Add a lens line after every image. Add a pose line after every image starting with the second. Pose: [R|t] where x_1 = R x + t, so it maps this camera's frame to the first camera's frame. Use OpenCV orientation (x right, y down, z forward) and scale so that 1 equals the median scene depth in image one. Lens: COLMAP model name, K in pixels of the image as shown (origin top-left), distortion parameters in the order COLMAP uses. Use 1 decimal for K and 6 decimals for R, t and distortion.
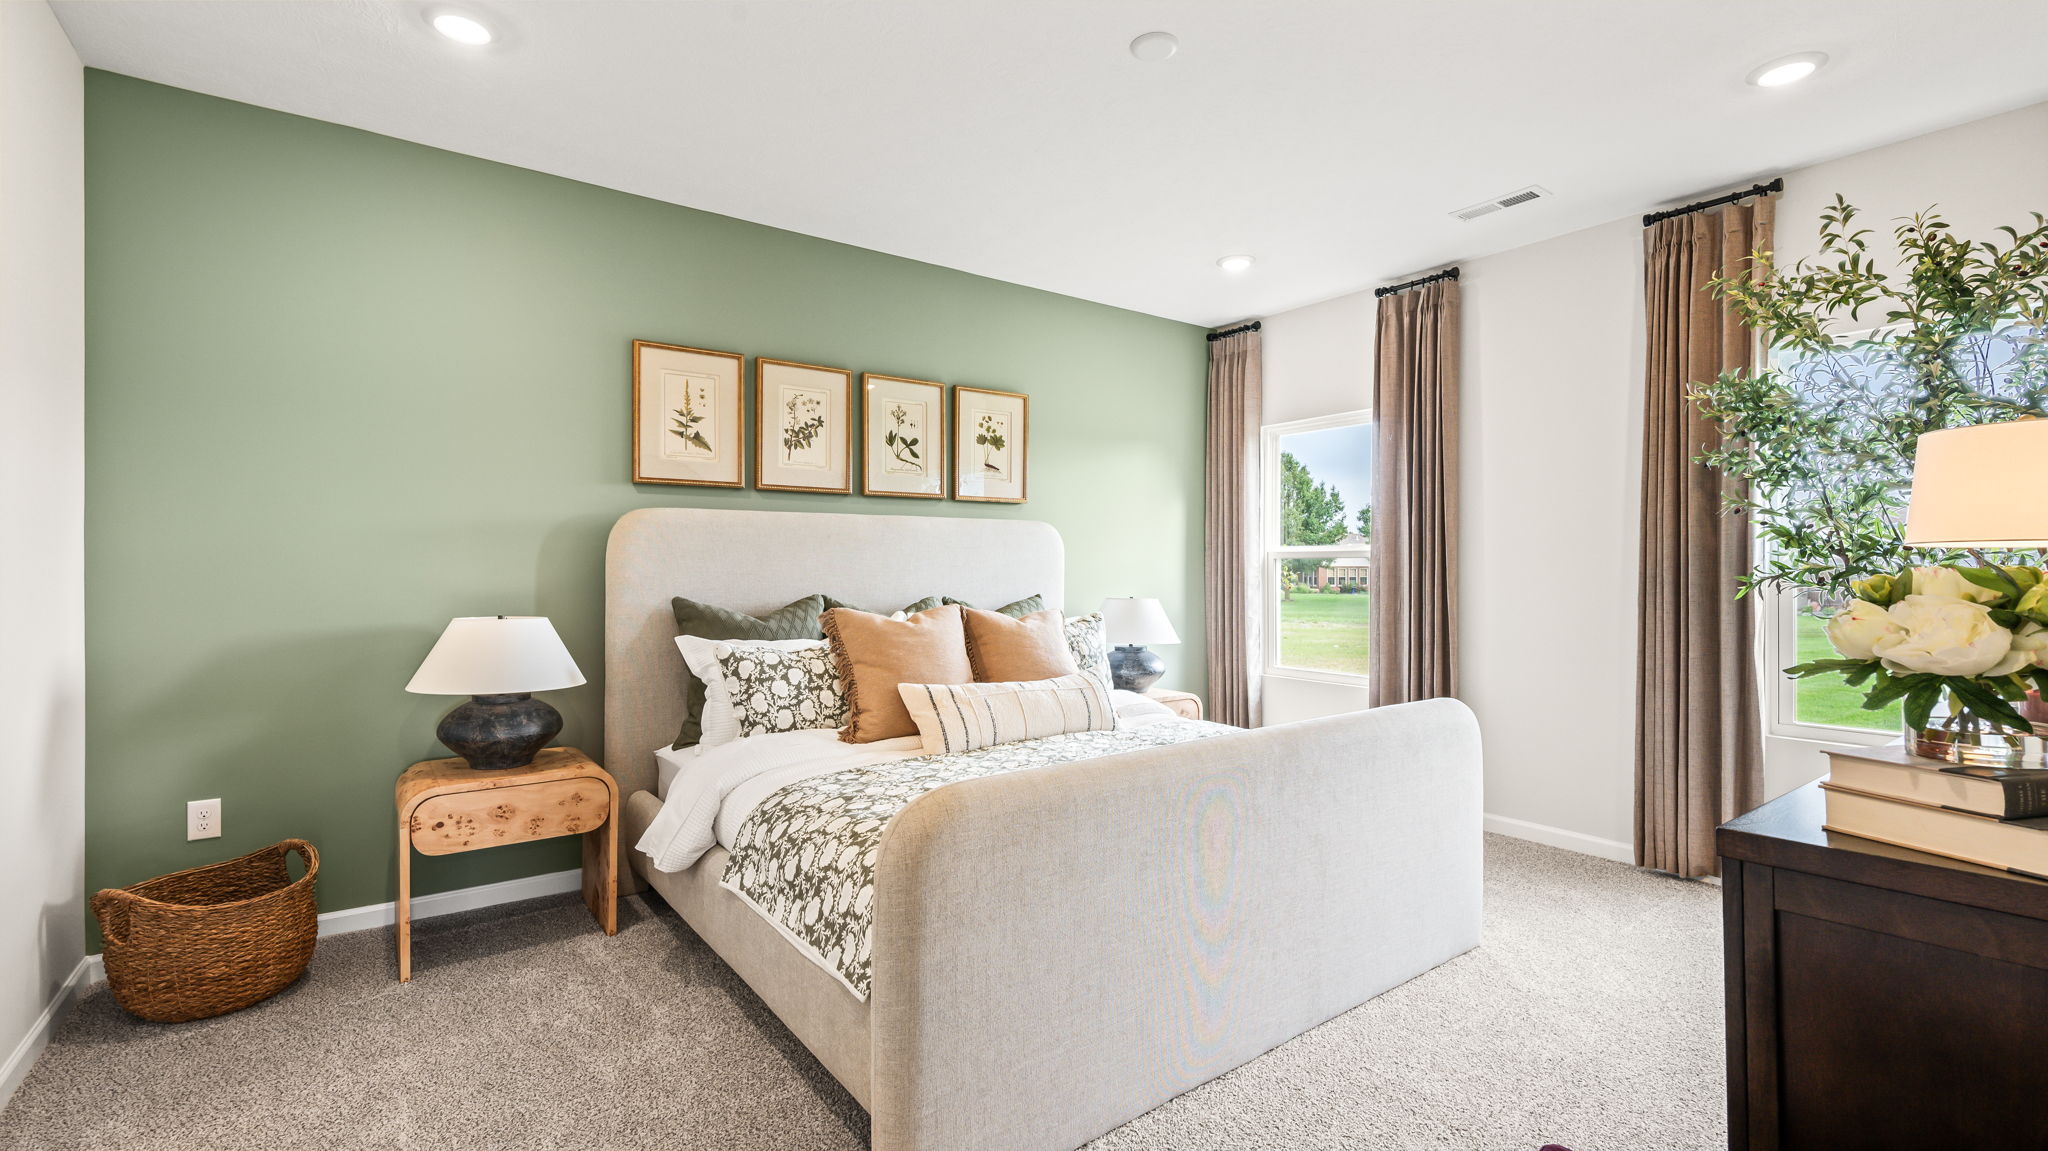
lens RADIAL K [[906.1, 0, 1031.9], [0, 906.1, 571.0], [0, 0, 1]] dist [-0.002399, 0.000467]
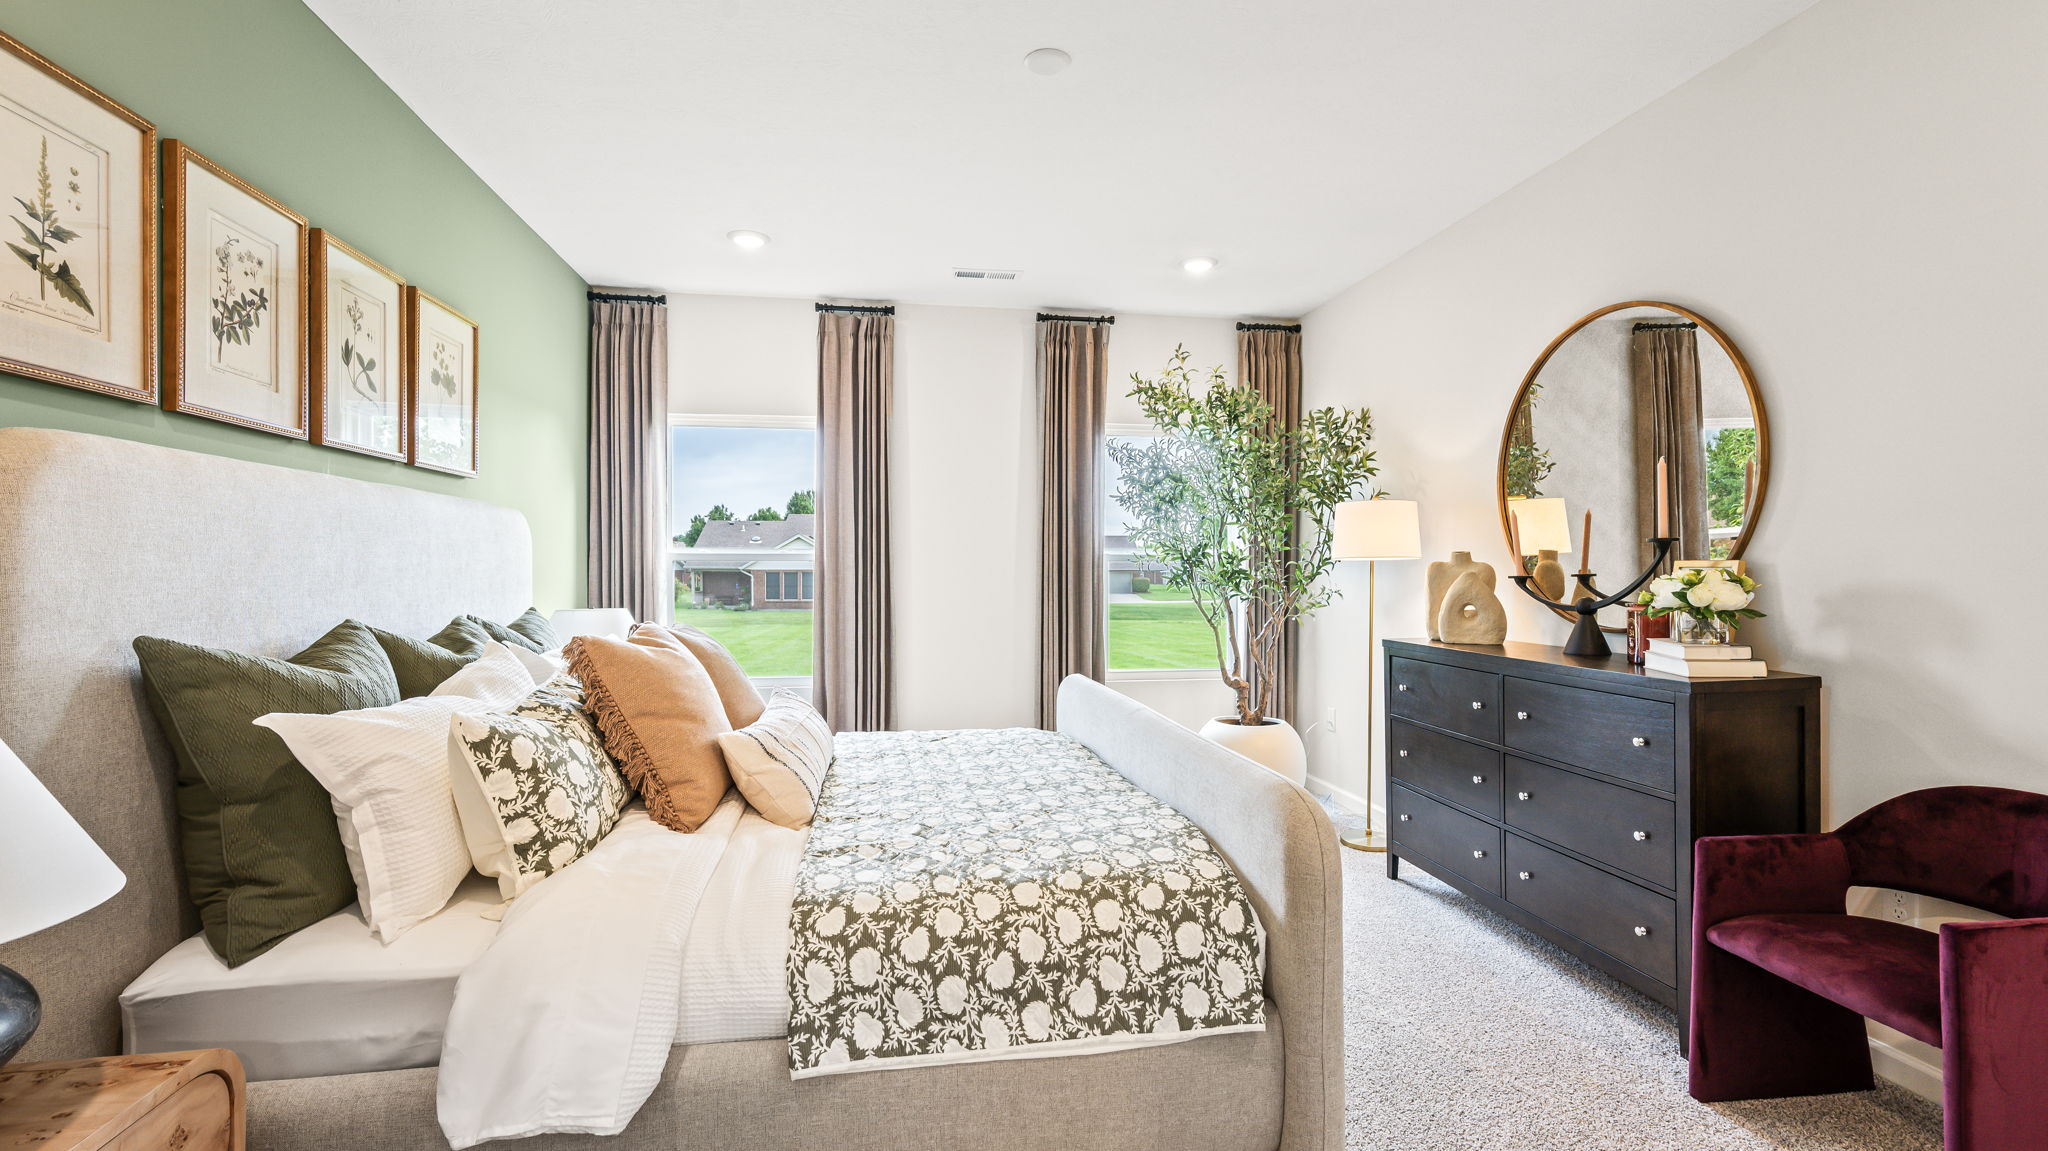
lens RADIAL K [[906.1, 0, 1031.9], [0, 906.1, 571.0], [0, 0, 1]] dist [-0.002399, 0.000467]
pose [[0.453974, -0.003151, 0.891009, -0.539585], [0.004893, 0.999987, 0.001043, -0.001886], [-0.891001, 0.003886, 0.453984, 0.374108]]
